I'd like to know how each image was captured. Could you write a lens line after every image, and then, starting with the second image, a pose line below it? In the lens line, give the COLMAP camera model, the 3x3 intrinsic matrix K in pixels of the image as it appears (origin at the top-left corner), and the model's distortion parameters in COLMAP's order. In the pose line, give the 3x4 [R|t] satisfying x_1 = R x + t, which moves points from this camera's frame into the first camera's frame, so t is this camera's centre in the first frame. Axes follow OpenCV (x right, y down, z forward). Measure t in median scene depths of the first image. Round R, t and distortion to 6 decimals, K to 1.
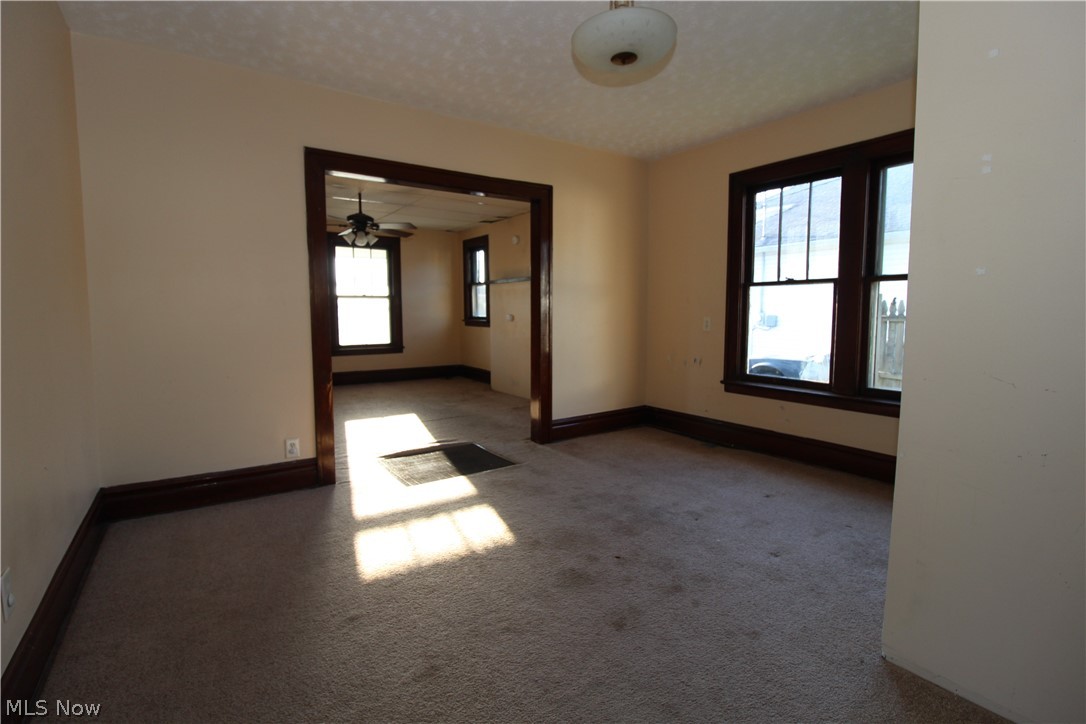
lens RADIAL K [[502.4, 0, 544.3], [0, 502.4, 357.4], [0, 0, 1]] dist [-0.019369, -0.001770]
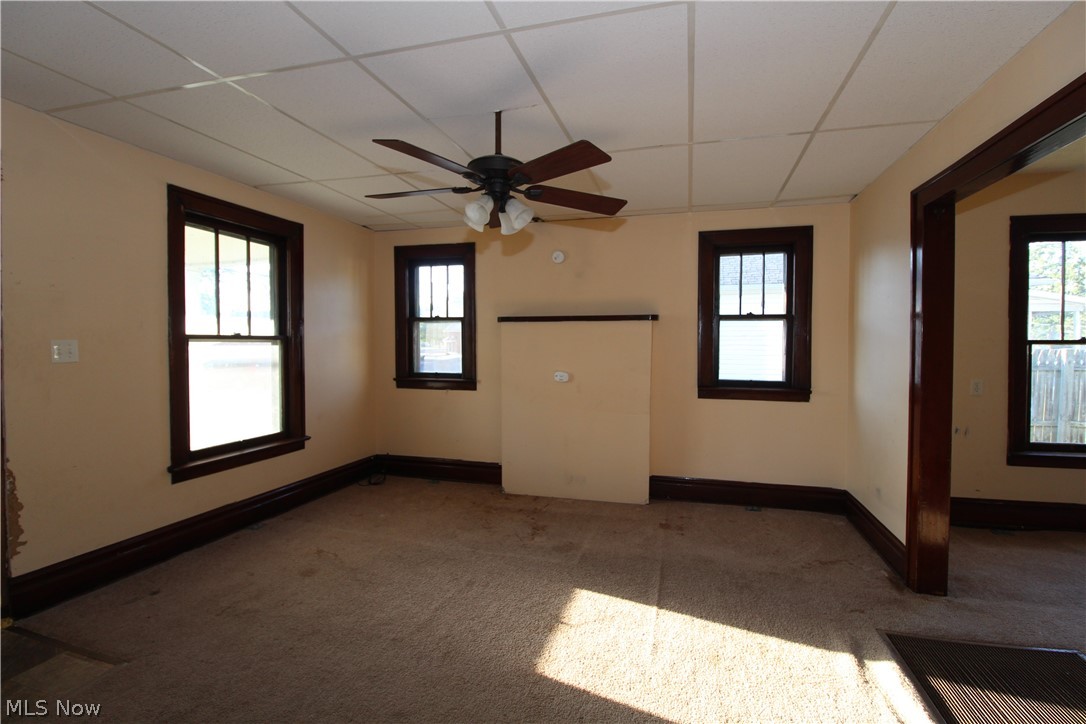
lens RADIAL K [[502.4, 0, 544.3], [0, 502.4, 357.4], [0, 0, 1]] dist [-0.019369, -0.001770]
pose [[0.773204, -0.012419, 0.634036, -0.763655], [0.055711, 0.997273, -0.048405, -0.115824], [-0.631706, 0.072749, 0.771787, 0.813874]]
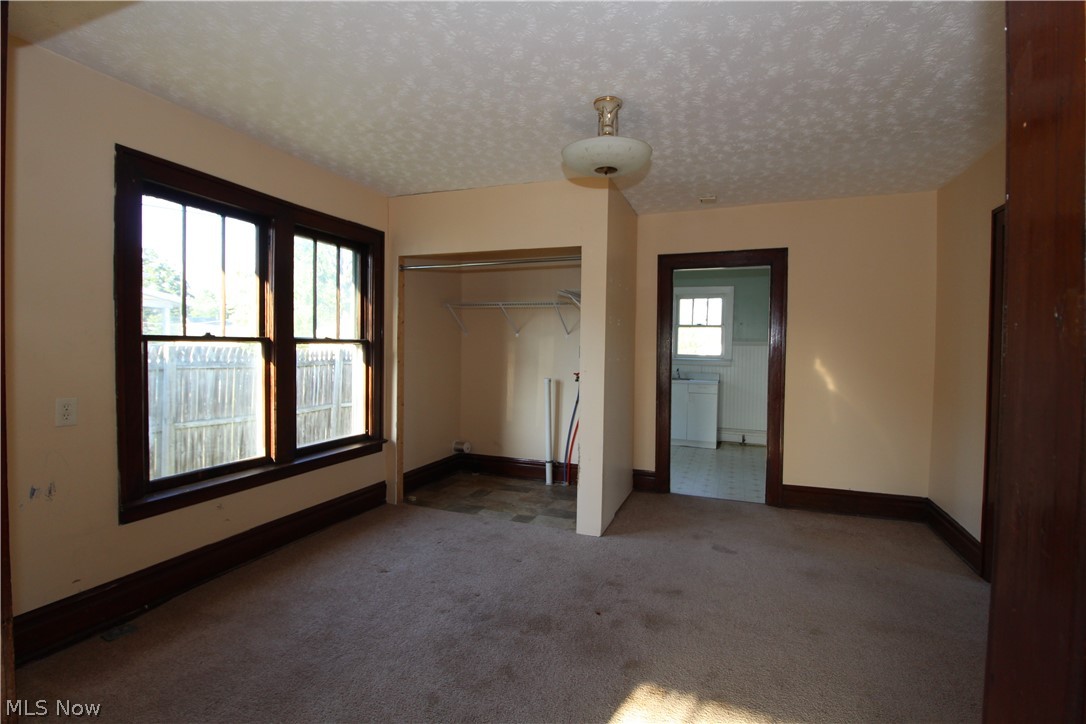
lens RADIAL K [[502.4, 0, 544.3], [0, 502.4, 357.4], [0, 0, 1]] dist [-0.019369, -0.001770]
pose [[-0.569619, -0.023194, 0.821581, -0.350882], [0.062653, 0.995468, 0.071542, -0.125303], [-0.819517, 0.092227, -0.565585, 0.881493]]
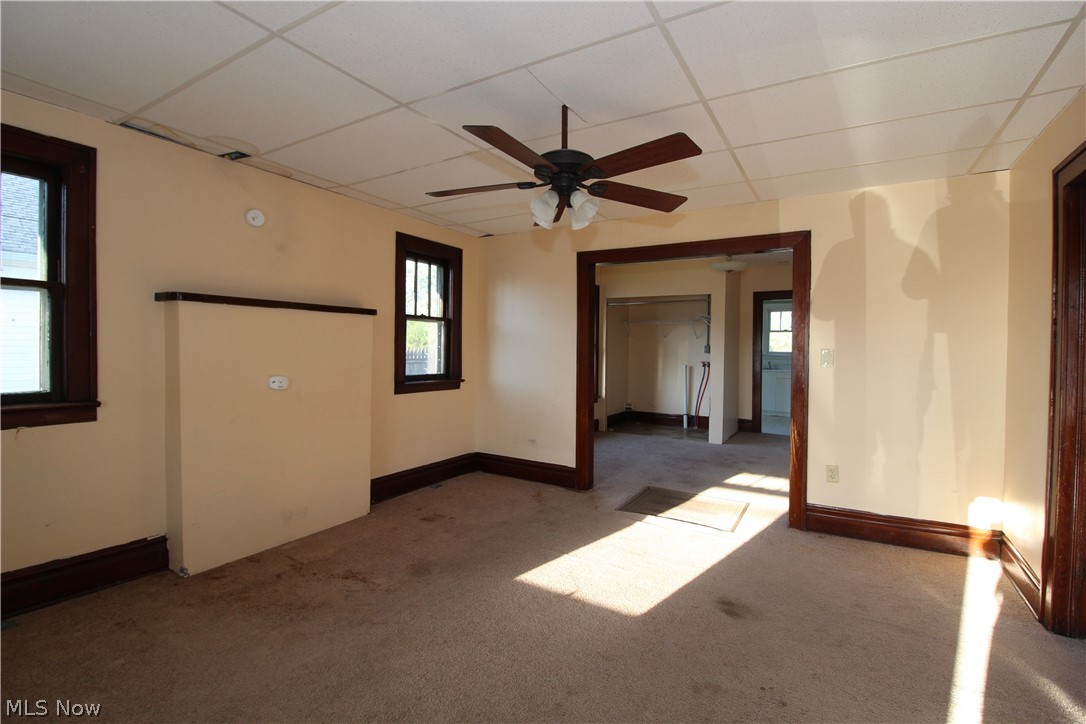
lens RADIAL K [[502.4, 0, 544.3], [0, 502.4, 357.4], [0, 0, 1]] dist [-0.019369, -0.001770]
pose [[-0.418552, -0.020409, 0.907963, -0.938559], [0.073957, 0.995661, 0.056473, -0.174229], [-0.905177, 0.090787, -0.415227, 1.515944]]
